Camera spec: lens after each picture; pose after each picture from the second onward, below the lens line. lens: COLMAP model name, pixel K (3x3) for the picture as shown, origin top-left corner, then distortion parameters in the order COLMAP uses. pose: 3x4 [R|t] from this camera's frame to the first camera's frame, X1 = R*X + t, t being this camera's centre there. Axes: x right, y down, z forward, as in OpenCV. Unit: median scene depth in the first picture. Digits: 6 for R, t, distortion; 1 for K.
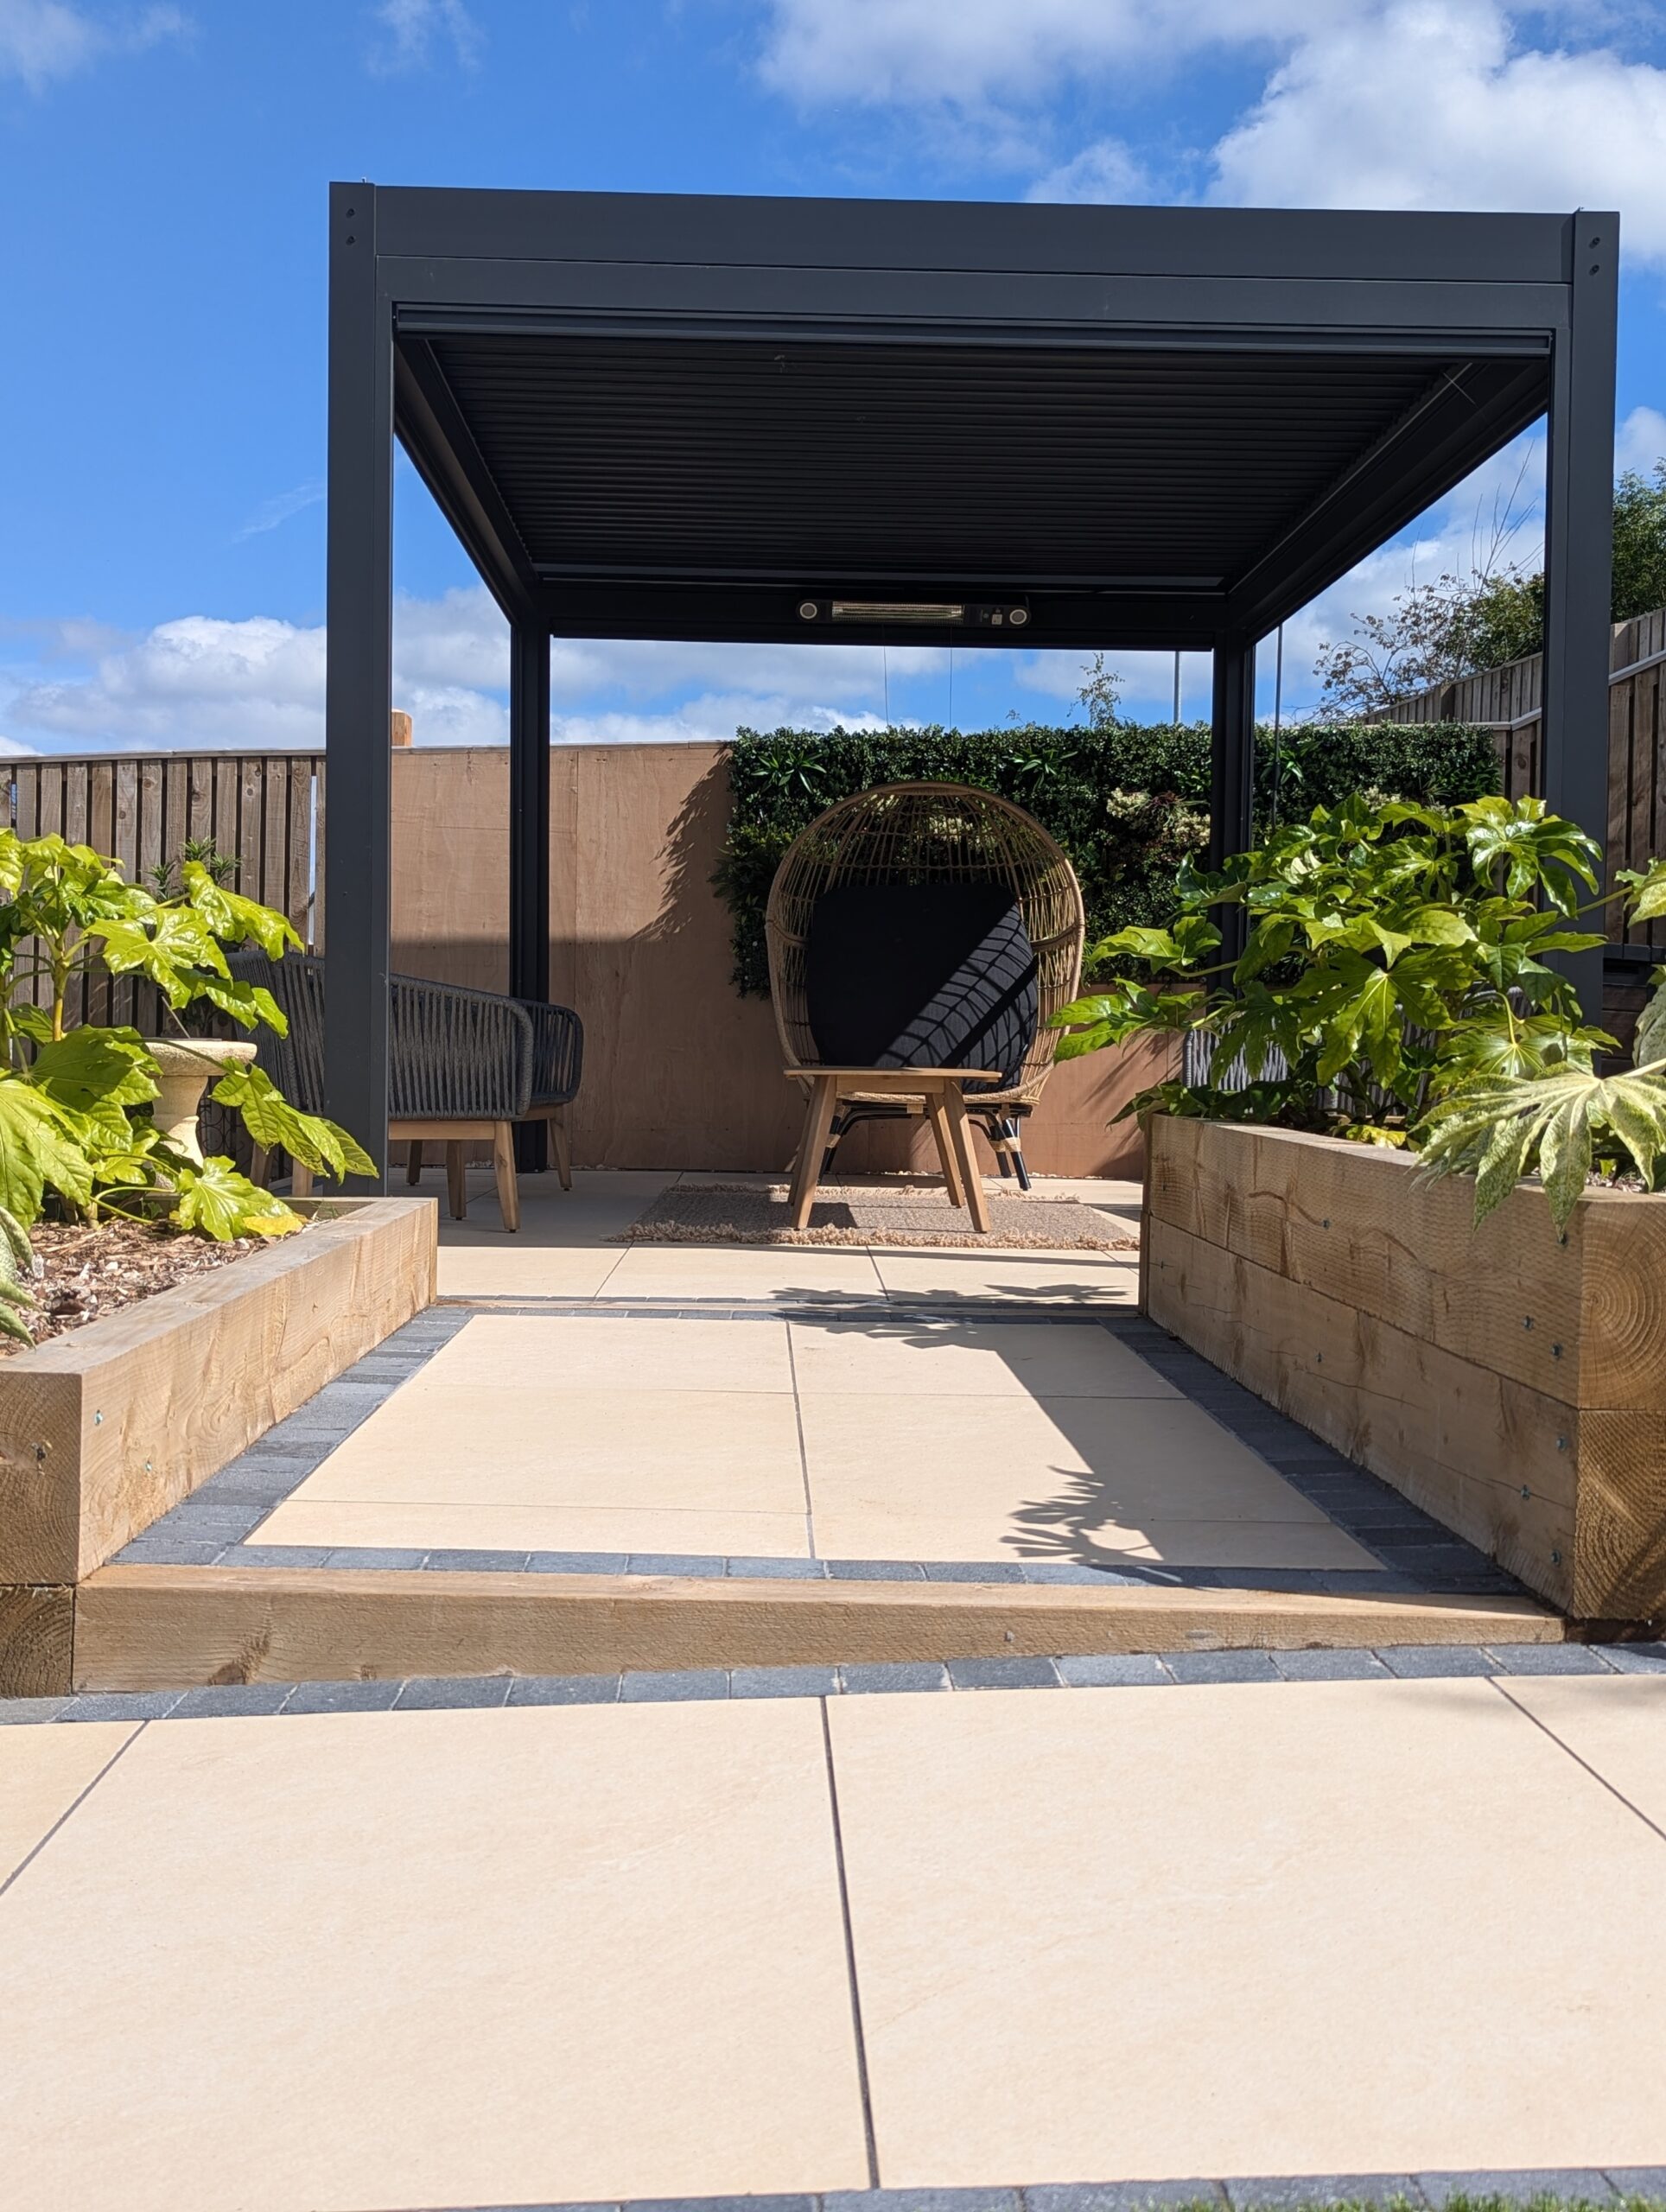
lens RADIAL K [[2357.4, 0, 826.2], [0, 2357.4, 1112.7], [0, 0, 1]] dist [0.036133, 0.000000]
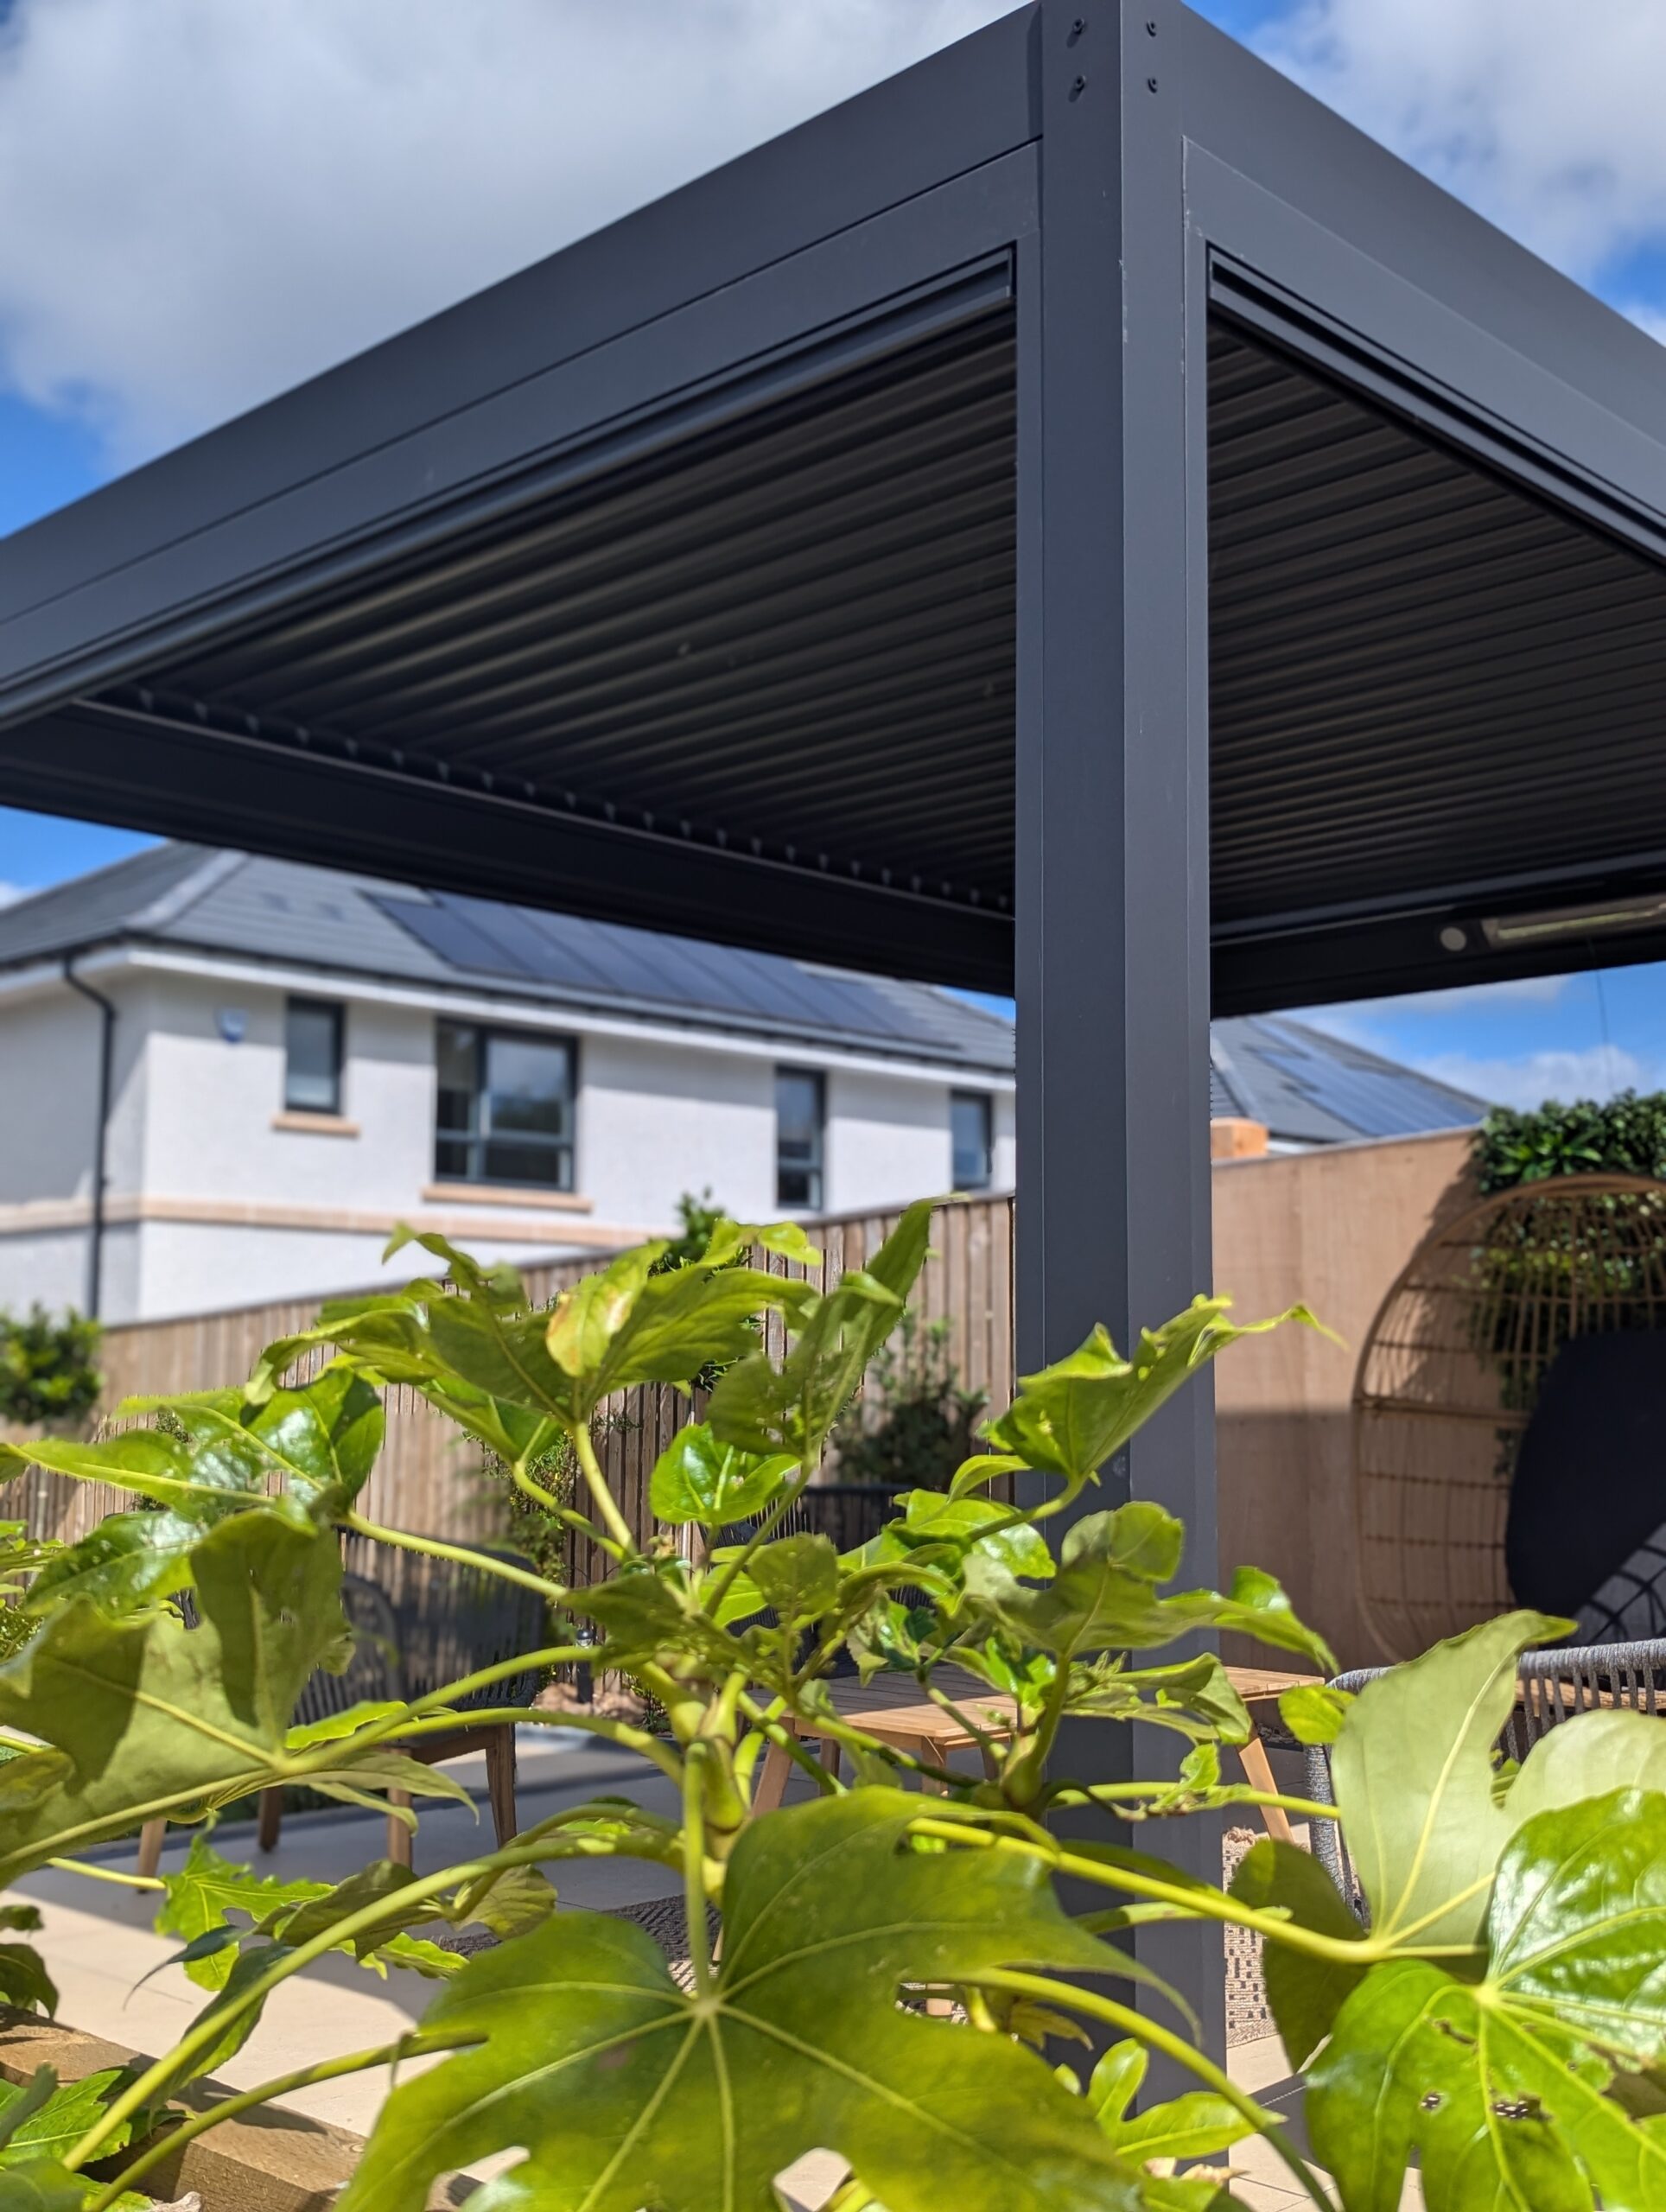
lens RADIAL K [[2357.4, 0, 824.5], [0, 2357.4, 1090.9], [0, 0, 1]] dist [0.036133, 0.000000]
pose [[0.685666, -0.109016, -0.719707, 0.353428], [-0.014220, 0.986527, -0.162980, -0.053910], [0.727778, 0.121984, 0.674877, 0.404498]]
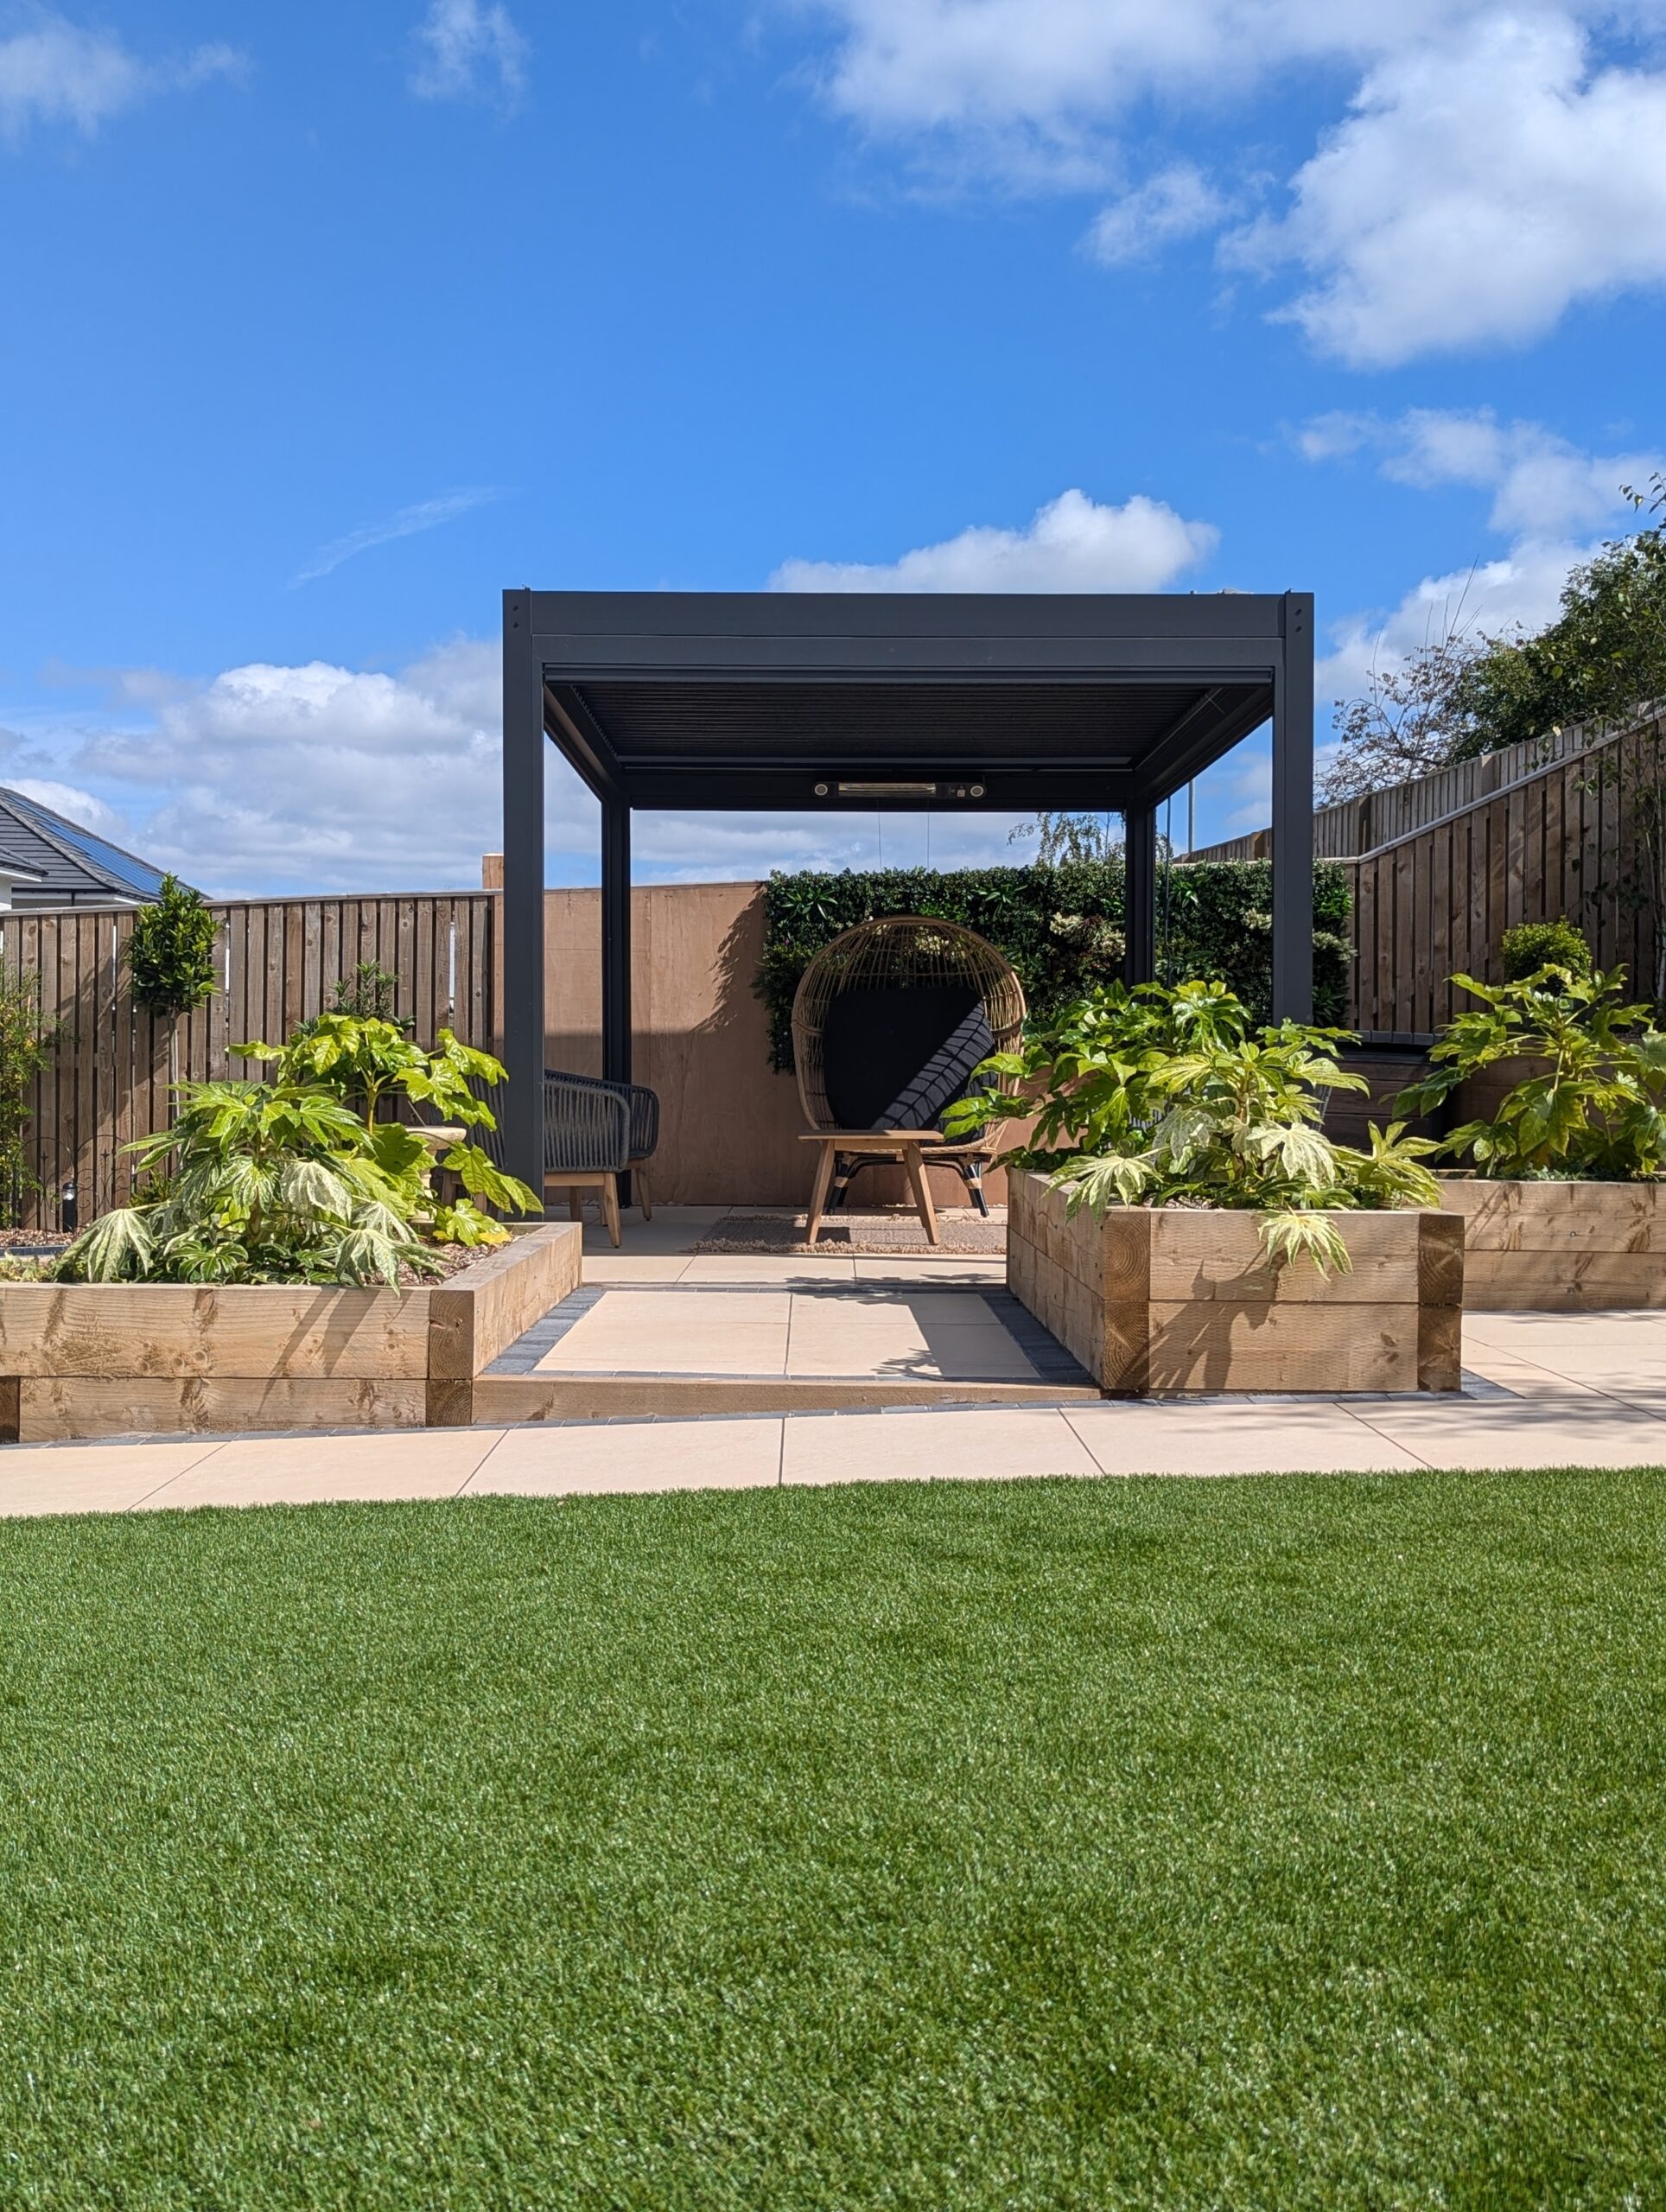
lens RADIAL K [[2357.4, 0, 833.1], [0, 2357.4, 1093.5], [0, 0, 1]] dist [0.036133, 0.000000]
pose [[0.999716, -0.012006, -0.020564, 0.024656], [0.011527, 0.999663, -0.023252, -0.007274], [0.020836, 0.023008, 0.999518, -0.340762]]
